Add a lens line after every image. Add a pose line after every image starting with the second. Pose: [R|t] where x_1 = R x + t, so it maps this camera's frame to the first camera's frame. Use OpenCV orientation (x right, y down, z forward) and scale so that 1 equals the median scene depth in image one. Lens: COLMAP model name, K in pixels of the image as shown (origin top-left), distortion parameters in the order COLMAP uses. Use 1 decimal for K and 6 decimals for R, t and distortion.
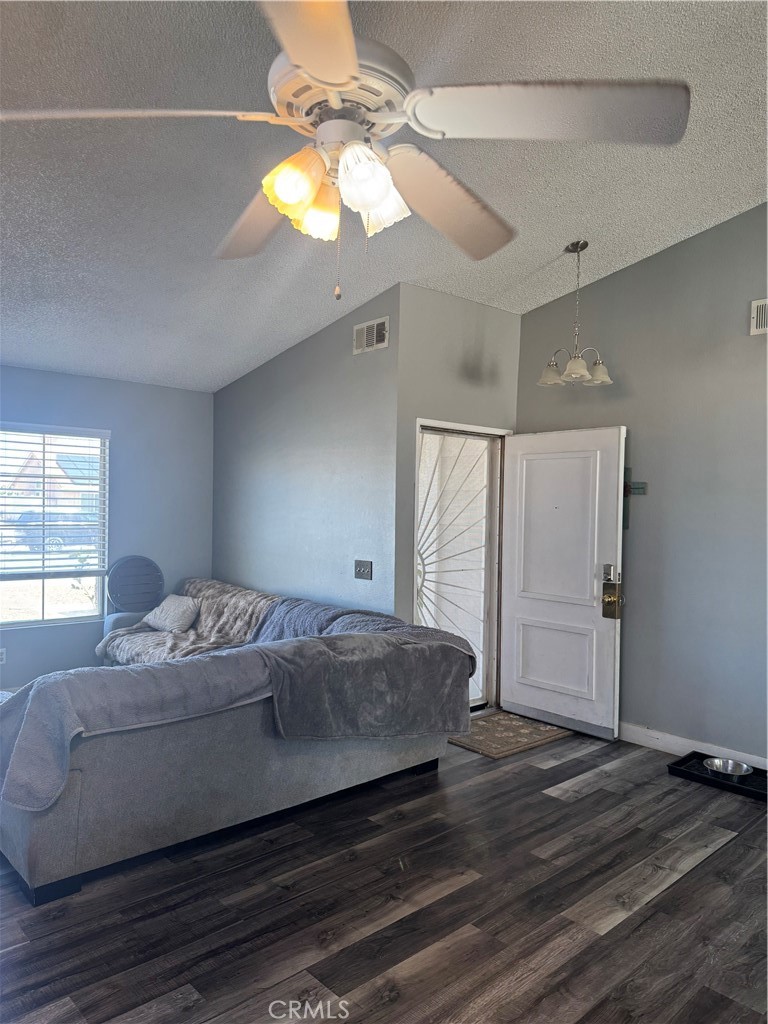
lens RADIAL K [[728.6, 0, 384.0], [0, 728.6, 512.0], [0, 0, 1]] dist [0.038924, -0.066887]
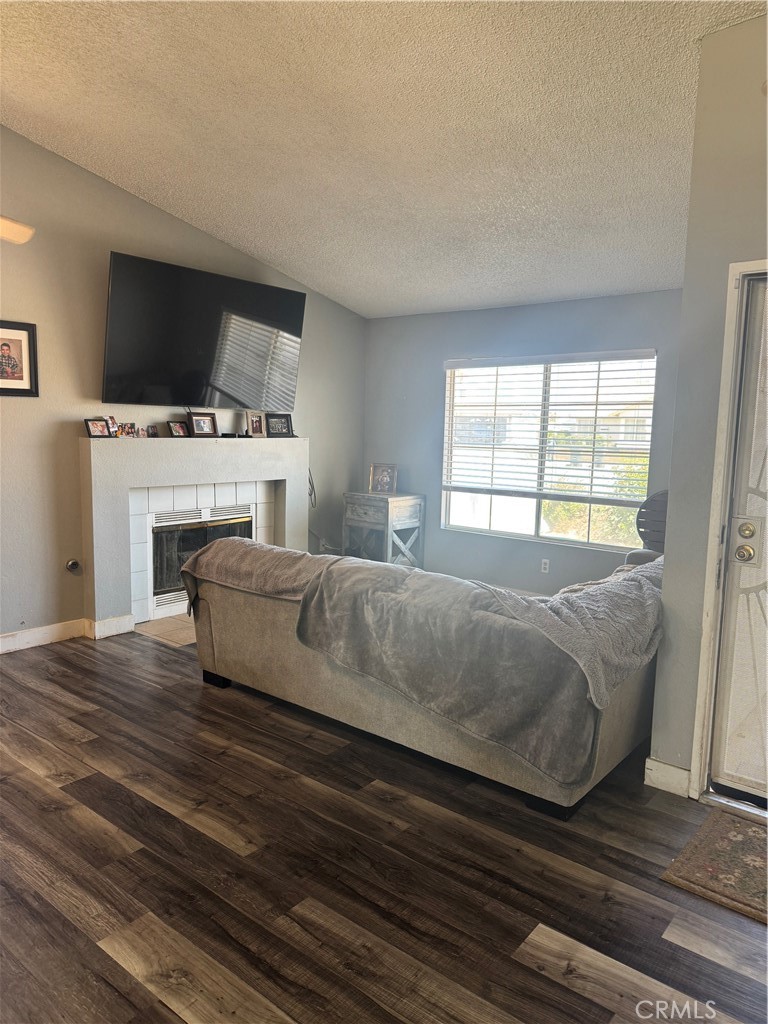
lens RADIAL K [[728.6, 0, 384.0], [0, 728.6, 512.0], [0, 0, 1]] dist [0.038924, -0.066887]
pose [[0.125836, 0.095721, -0.987422, 0.887247], [-0.029303, 0.995258, 0.092746, 0.027527], [0.991618, 0.017264, 0.128044, 0.993119]]
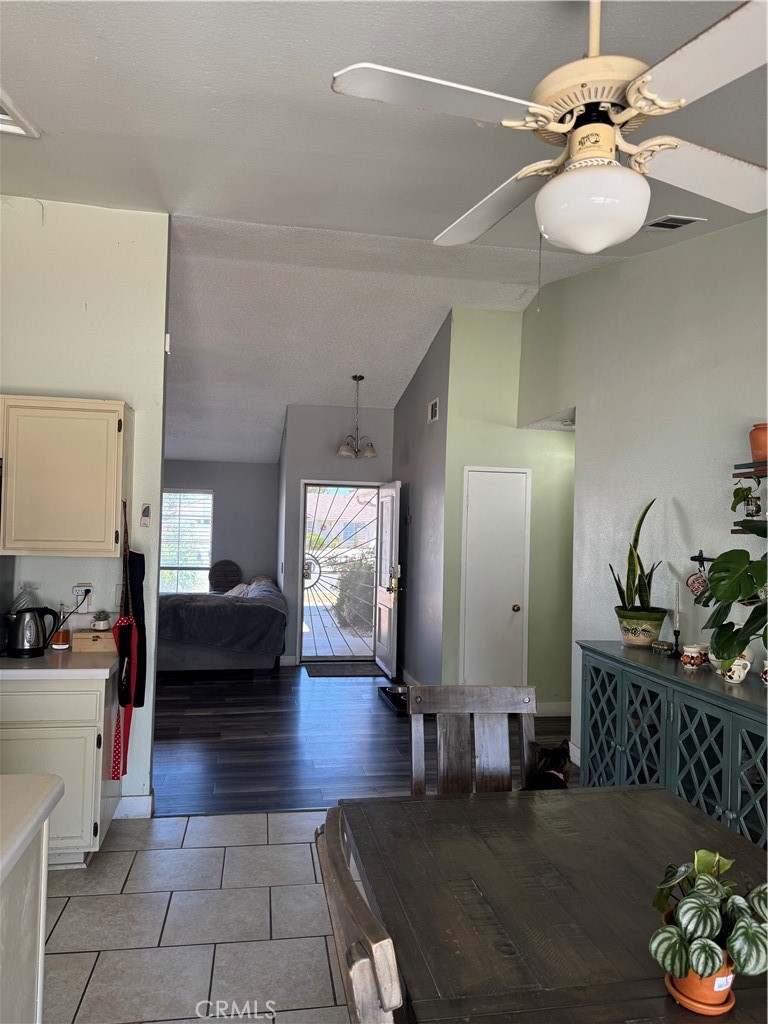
lens RADIAL K [[728.6, 0, 384.0], [0, 728.6, 512.0], [0, 0, 1]] dist [0.038924, -0.066887]
pose [[0.840153, -0.010140, -0.542255, 1.709031], [-0.018343, 0.998722, -0.047097, 0.035958], [0.542039, 0.049515, 0.838893, -0.507183]]
